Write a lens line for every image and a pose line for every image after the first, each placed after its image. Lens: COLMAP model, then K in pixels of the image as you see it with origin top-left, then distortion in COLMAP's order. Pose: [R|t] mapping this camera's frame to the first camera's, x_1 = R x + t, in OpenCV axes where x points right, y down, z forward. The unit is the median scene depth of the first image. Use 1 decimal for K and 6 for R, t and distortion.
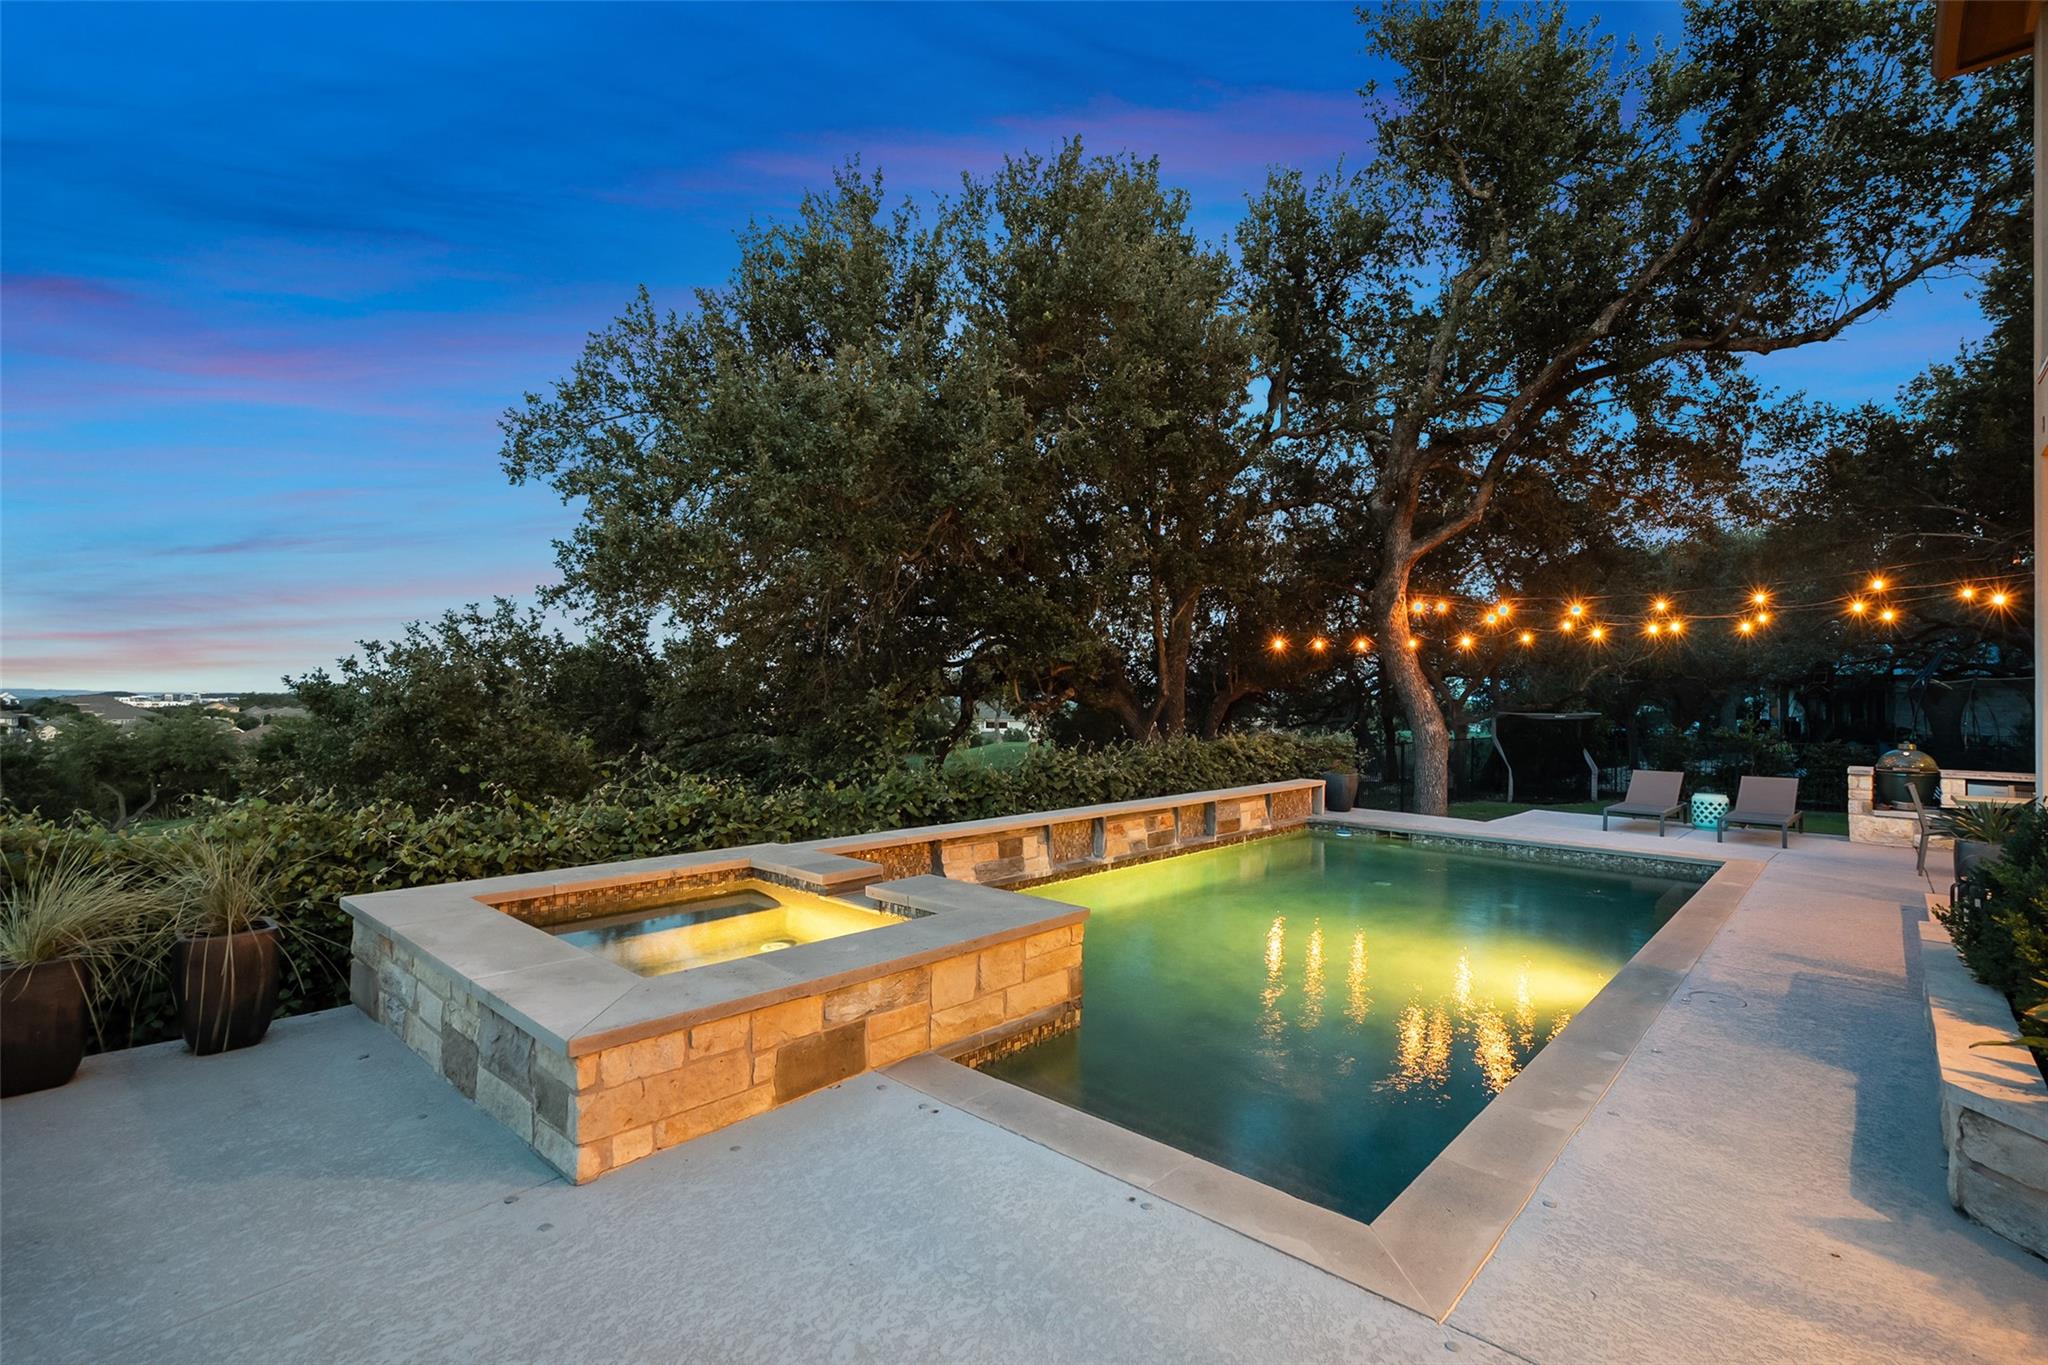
lens RADIAL K [[941.3, 0, 1027.2], [0, 941.3, 679.9], [0, 0, 1]] dist [-0.003394, -0.000040]
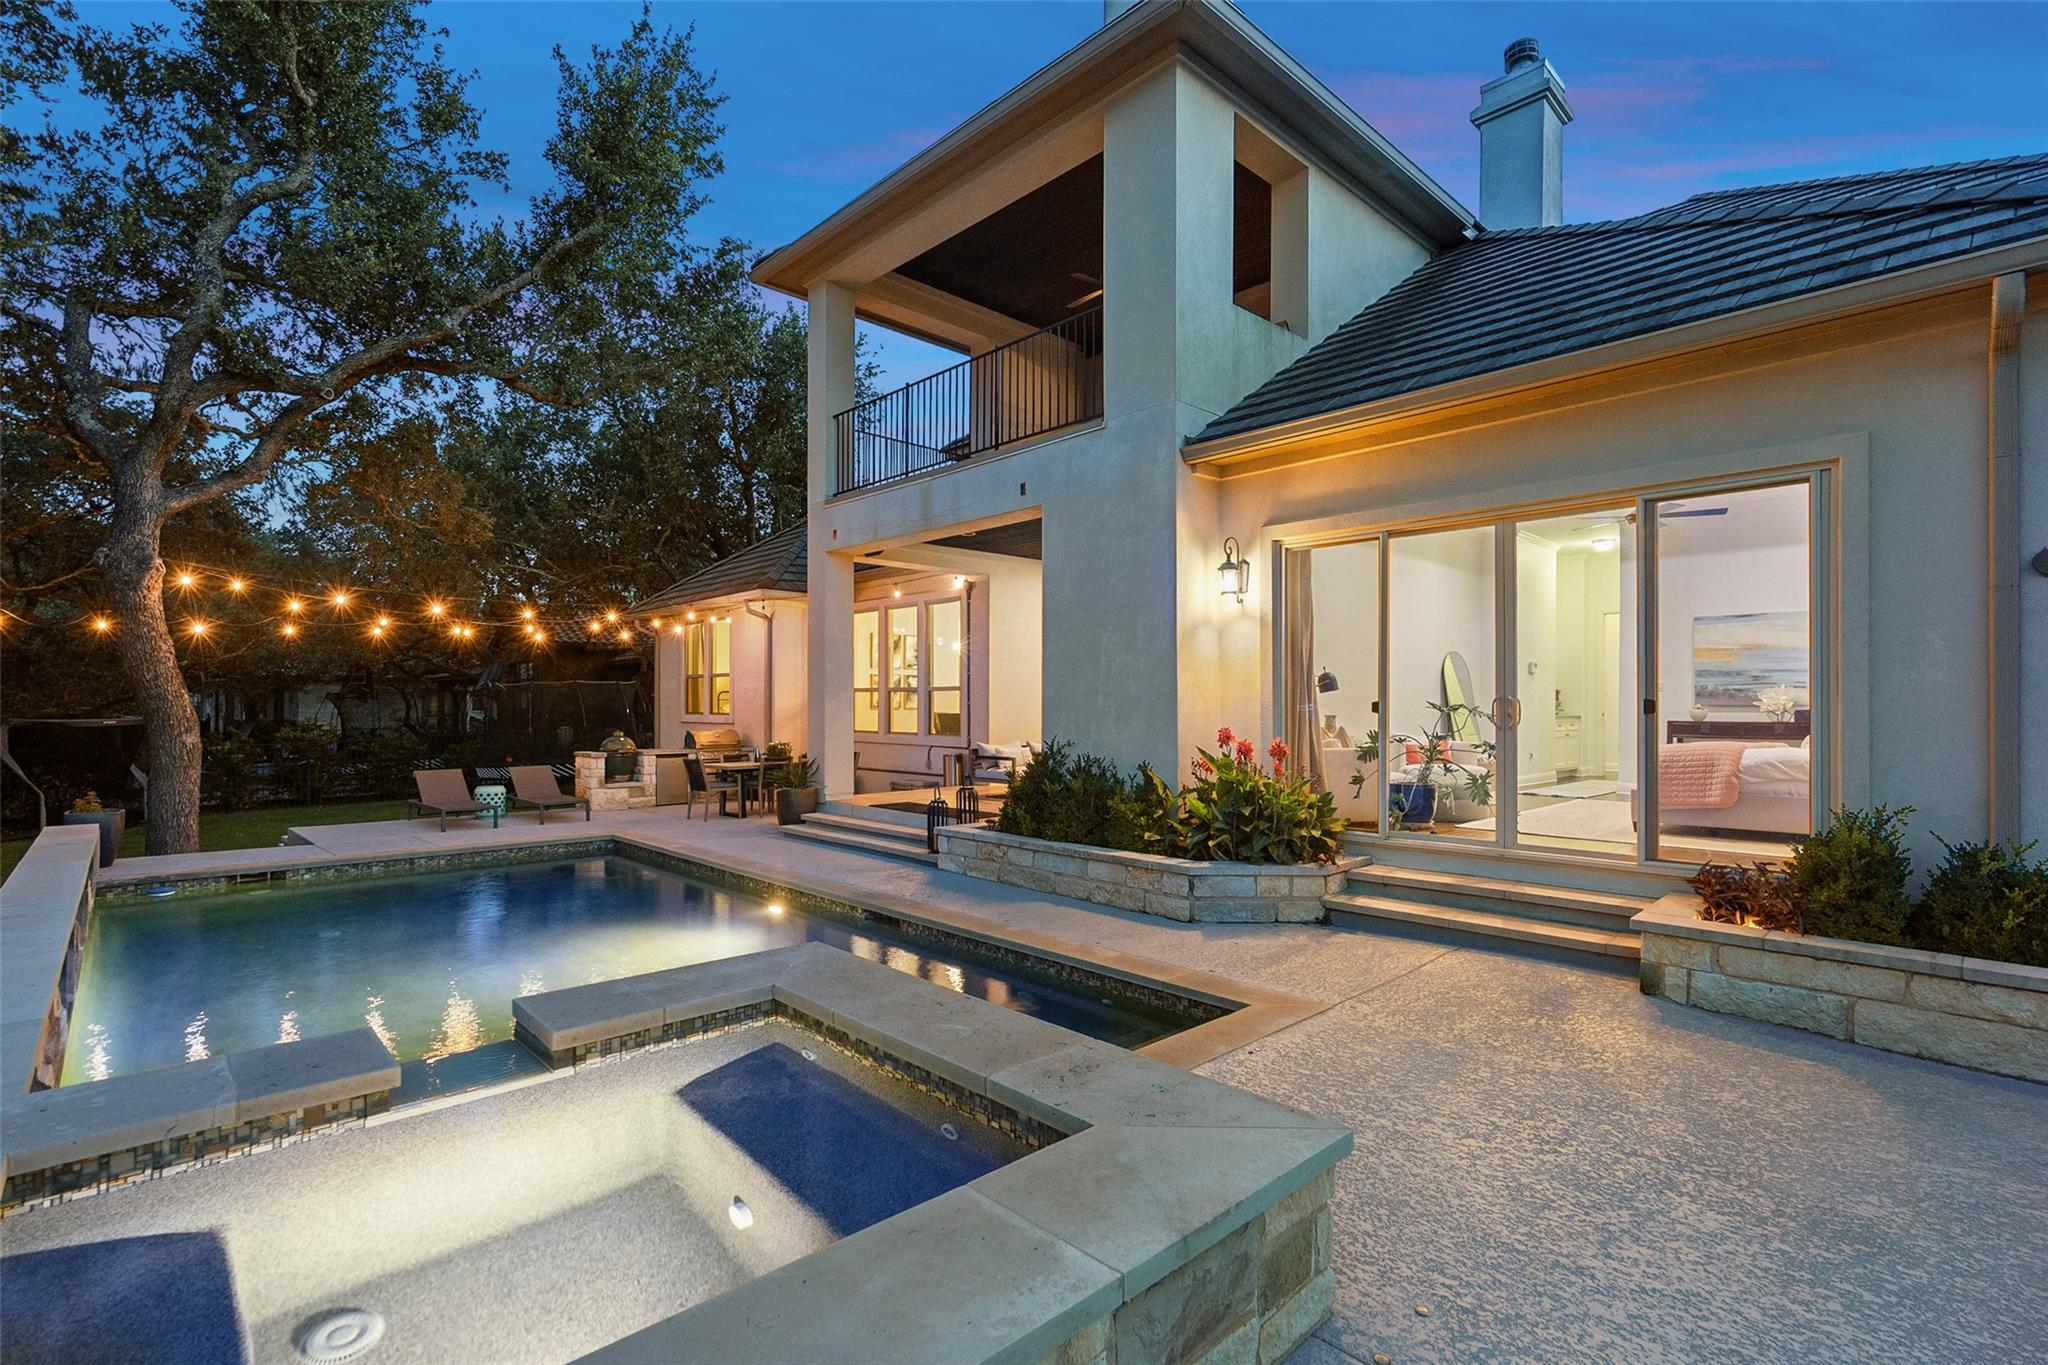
lens RADIAL K [[941.3, 0, 1028.4], [0, 941.3, 694.7], [0, 0, 1]] dist [-0.003394, -0.000040]
pose [[0.071637, -0.001783, 0.997429, -0.367020], [-0.015655, 0.999873, 0.002911, 0.002422], [-0.997308, -0.015823, 0.071600, 0.340591]]
